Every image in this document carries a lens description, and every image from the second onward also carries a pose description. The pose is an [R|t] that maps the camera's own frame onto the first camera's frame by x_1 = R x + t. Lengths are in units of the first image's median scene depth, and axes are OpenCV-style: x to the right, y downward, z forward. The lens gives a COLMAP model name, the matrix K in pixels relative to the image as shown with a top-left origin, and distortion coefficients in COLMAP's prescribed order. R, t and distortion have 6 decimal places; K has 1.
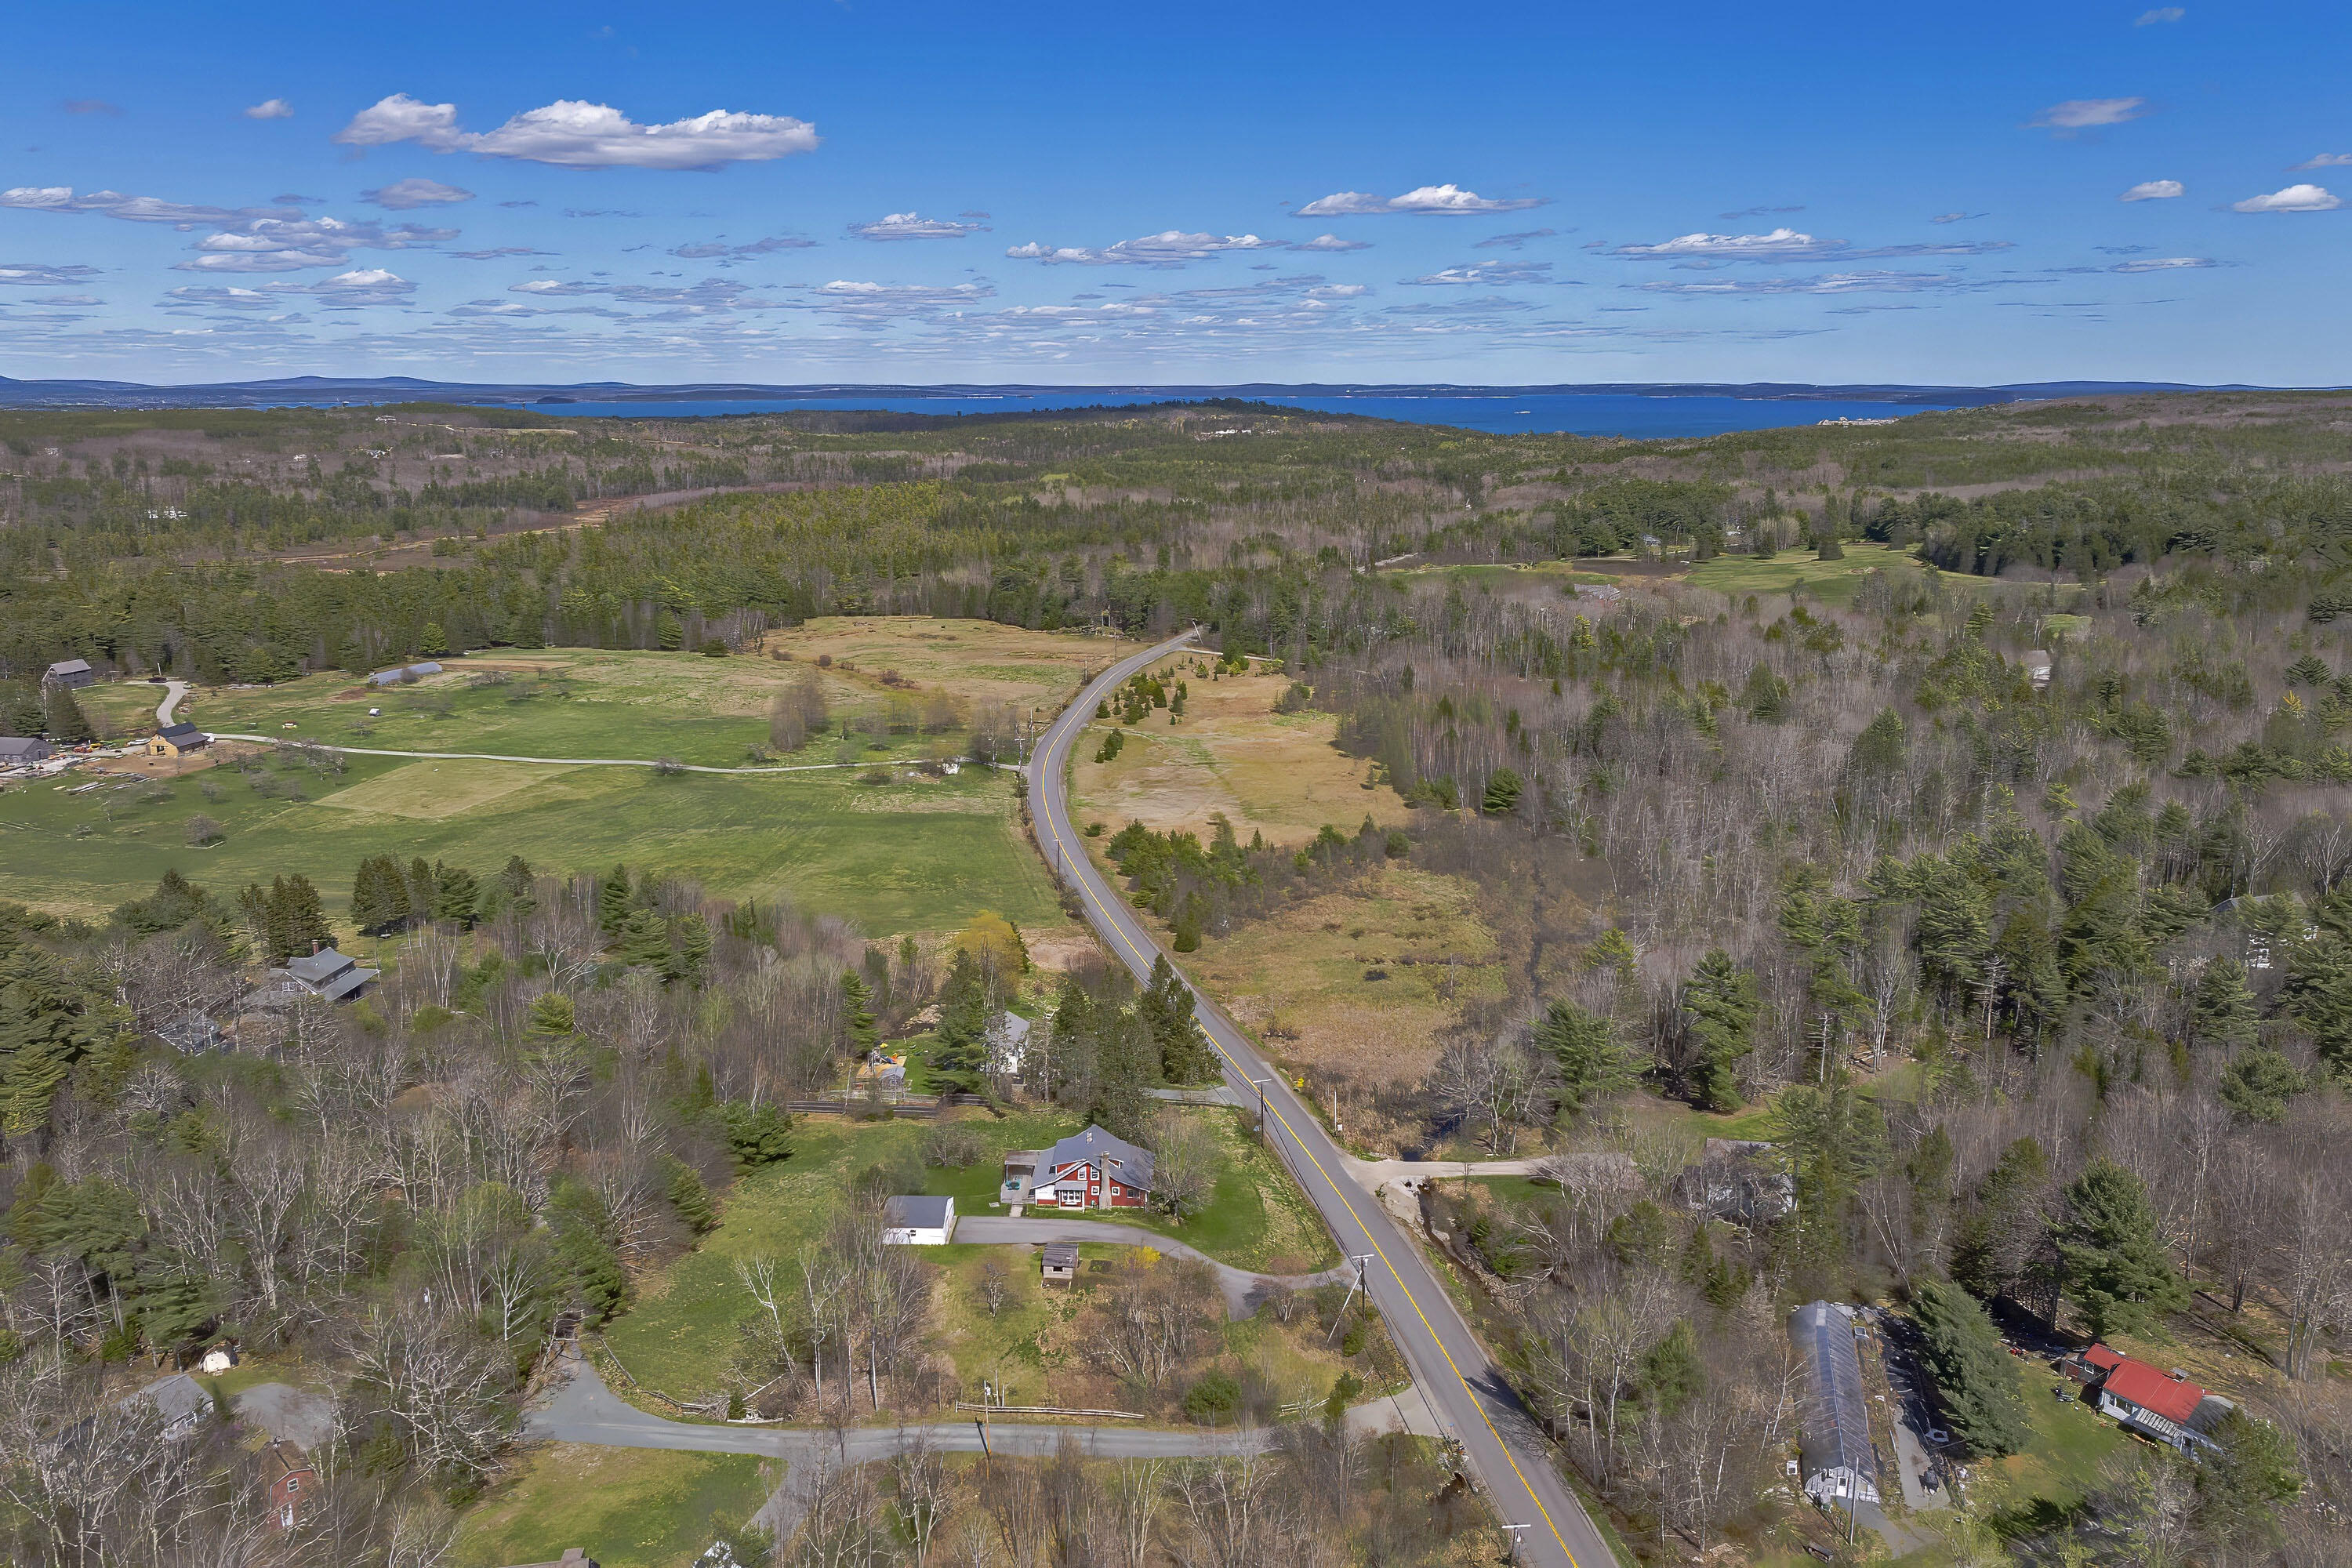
lens RADIAL K [[1653.8, 0, 1175.0], [0, 1653.8, 734.5], [0, 0, 1]] dist [-0.012513, -0.001767]
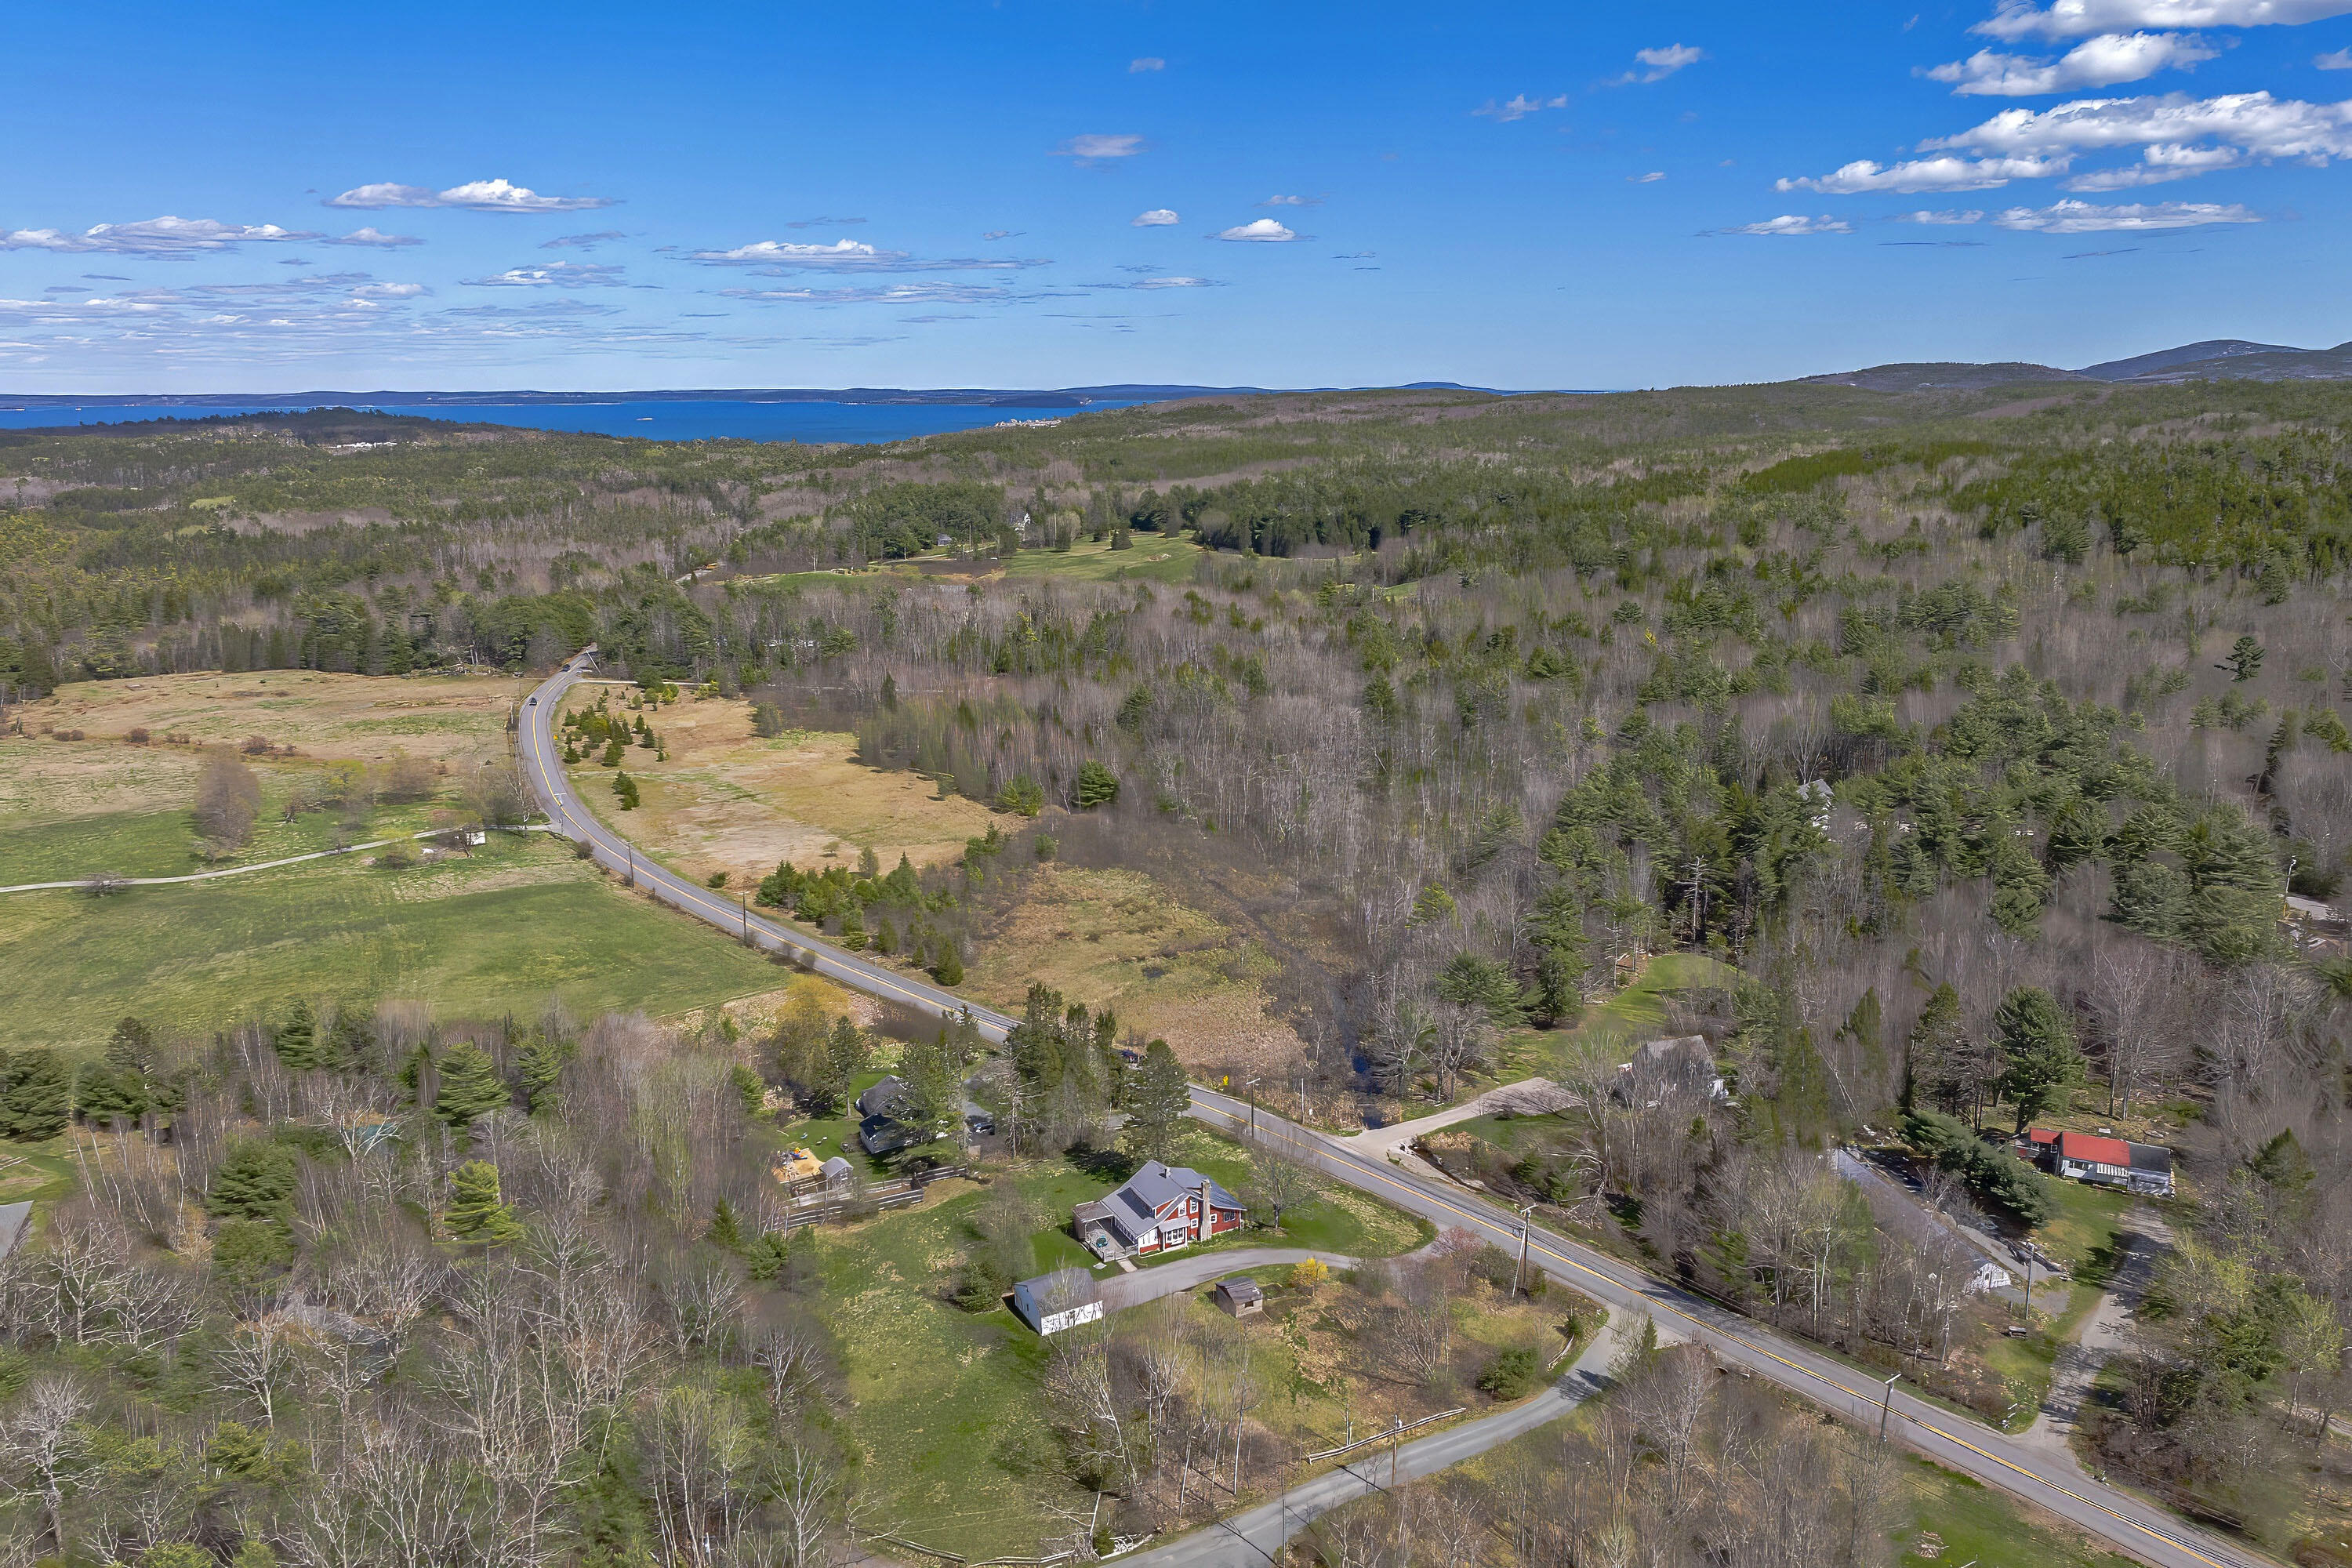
lens RADIAL K [[1636.7, 0, 1176.0], [0, 1636.7, 784.0], [0, 0, 1]] dist [-0.019354, 0.004772]
pose [[0.862569, -0.120733, 0.491324, -0.480607], [0.107064, 0.992676, 0.055967, -0.032307], [-0.494482, 0.004328, 0.869177, 0.169304]]
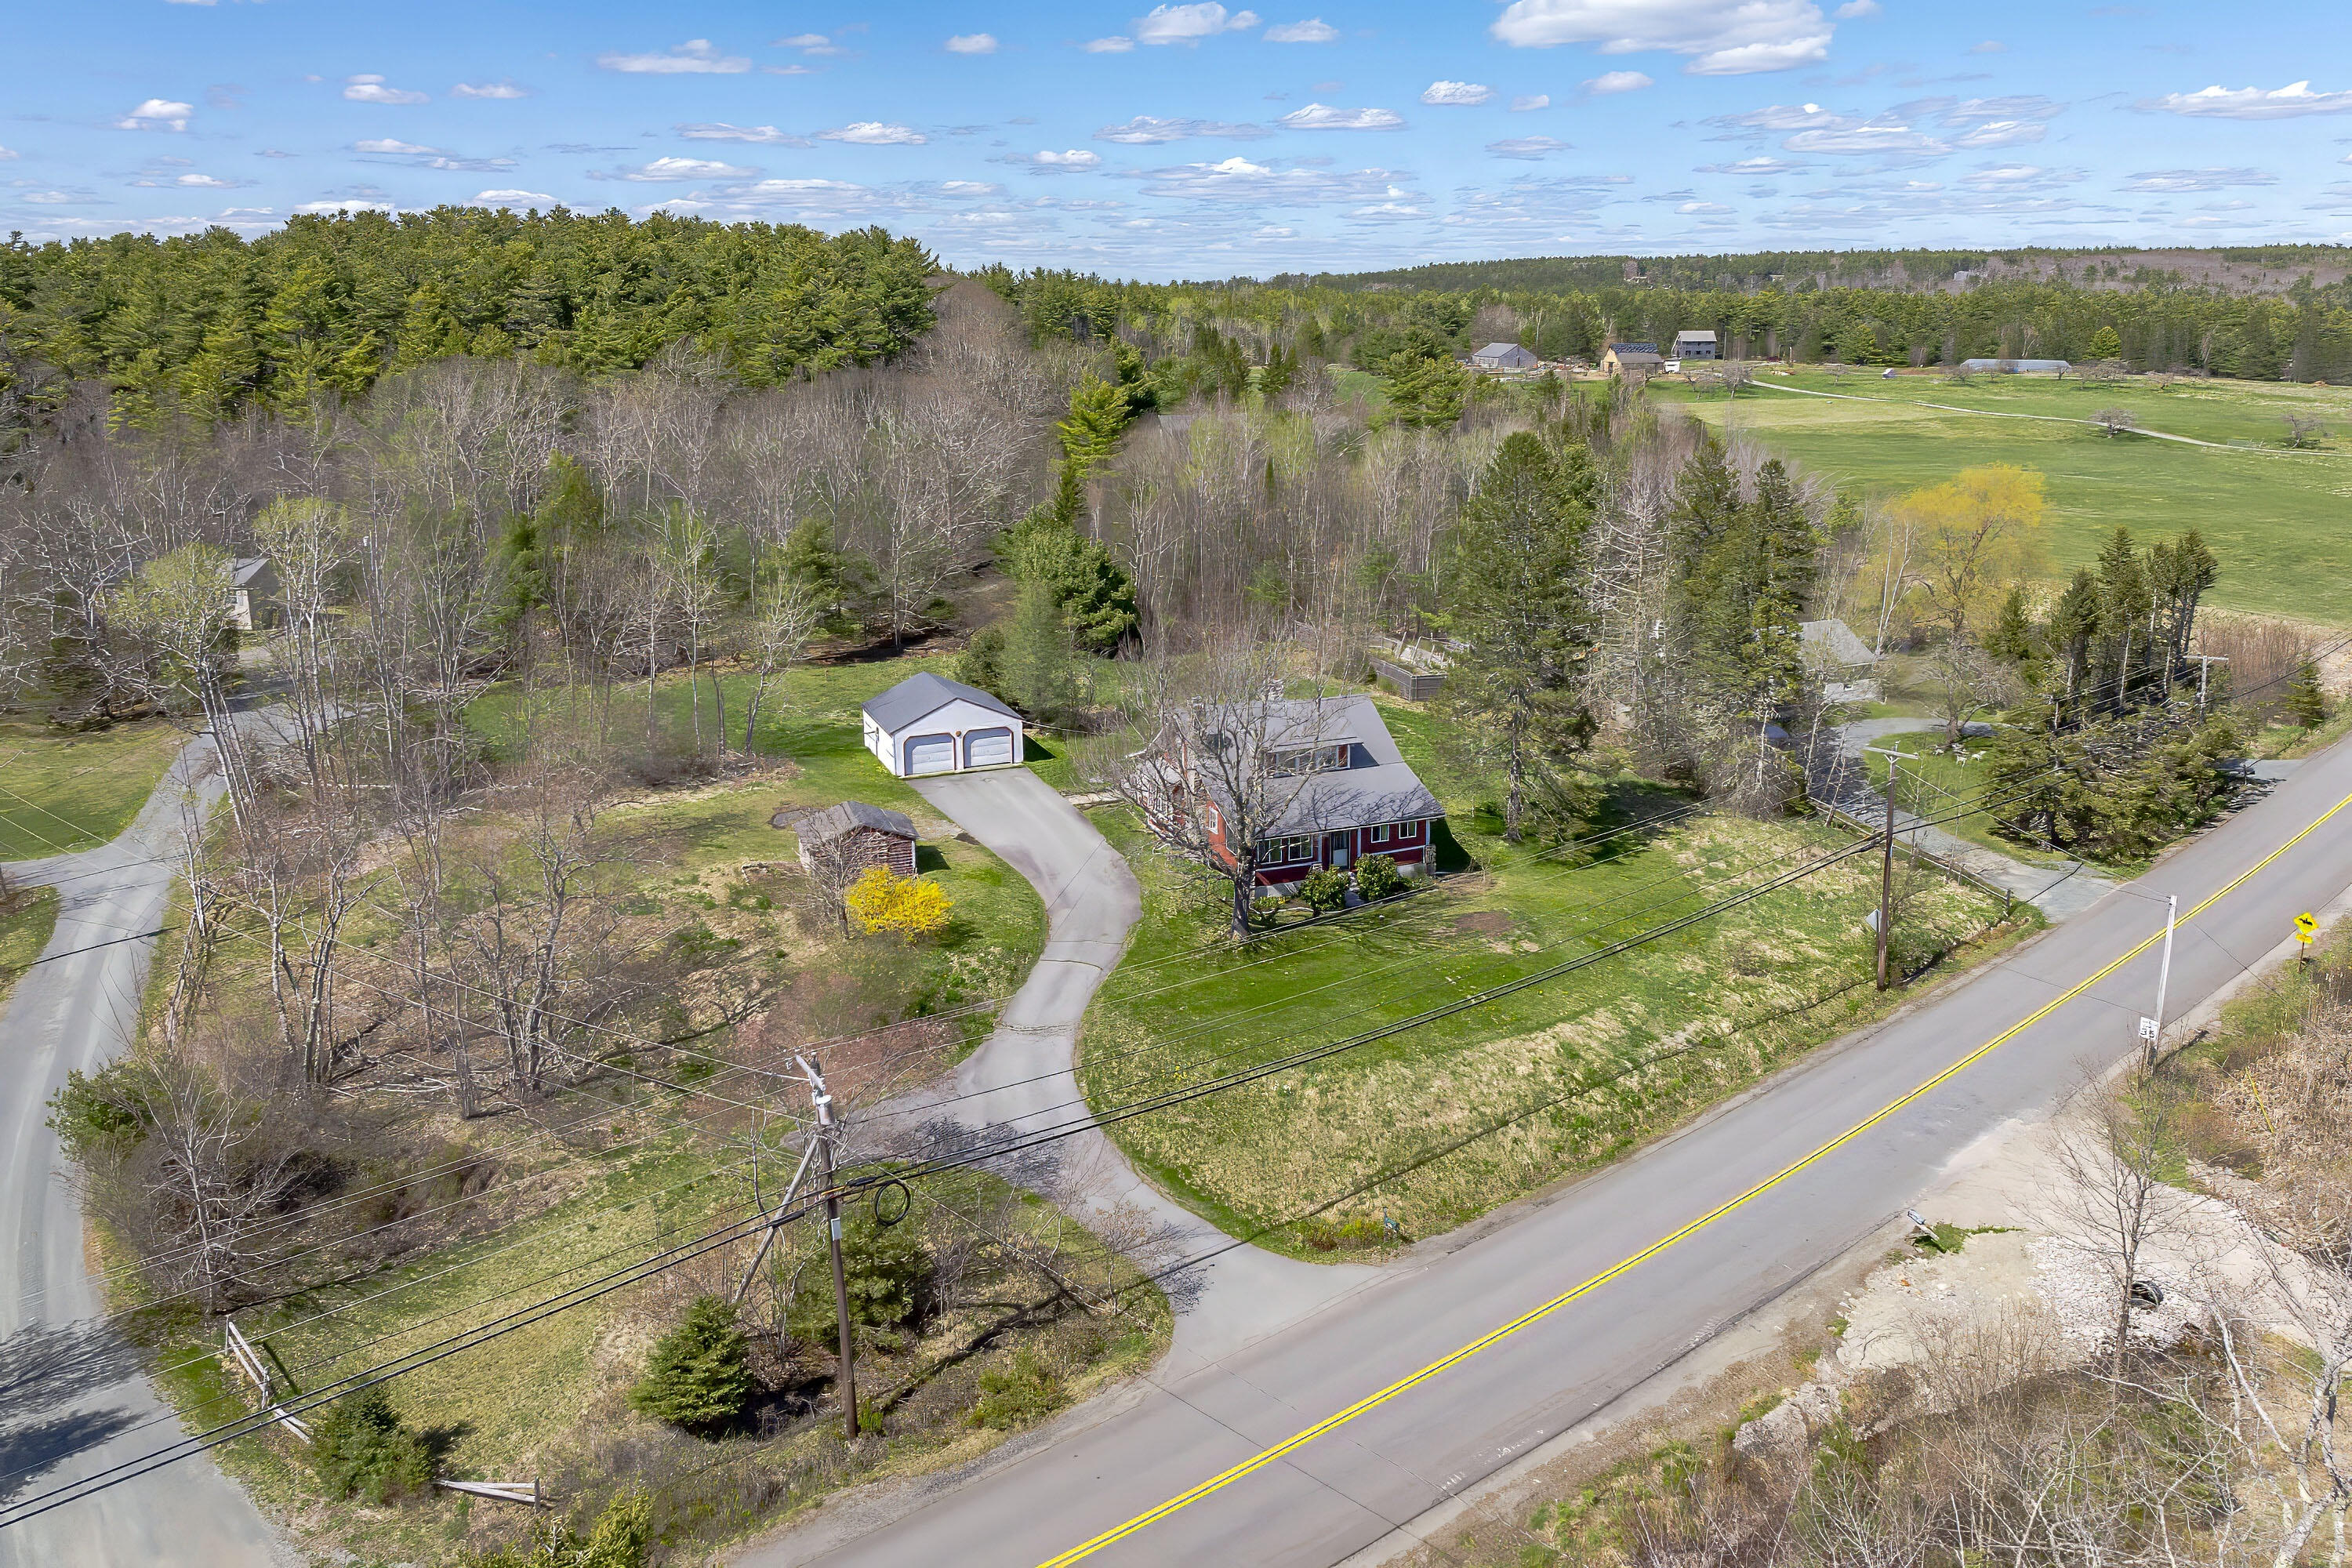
lens RADIAL K [[1683.8, 0, 1195.1], [0, 1683.8, 684.1], [0, 0, 1]] dist [-0.013205, -0.005955]
pose [[0.419561, 0.204394, -0.884416, 0.278667], [-0.186252, 0.972973, 0.136503, 0.190523], [0.888414, 0.107453, 0.446291, 0.800961]]
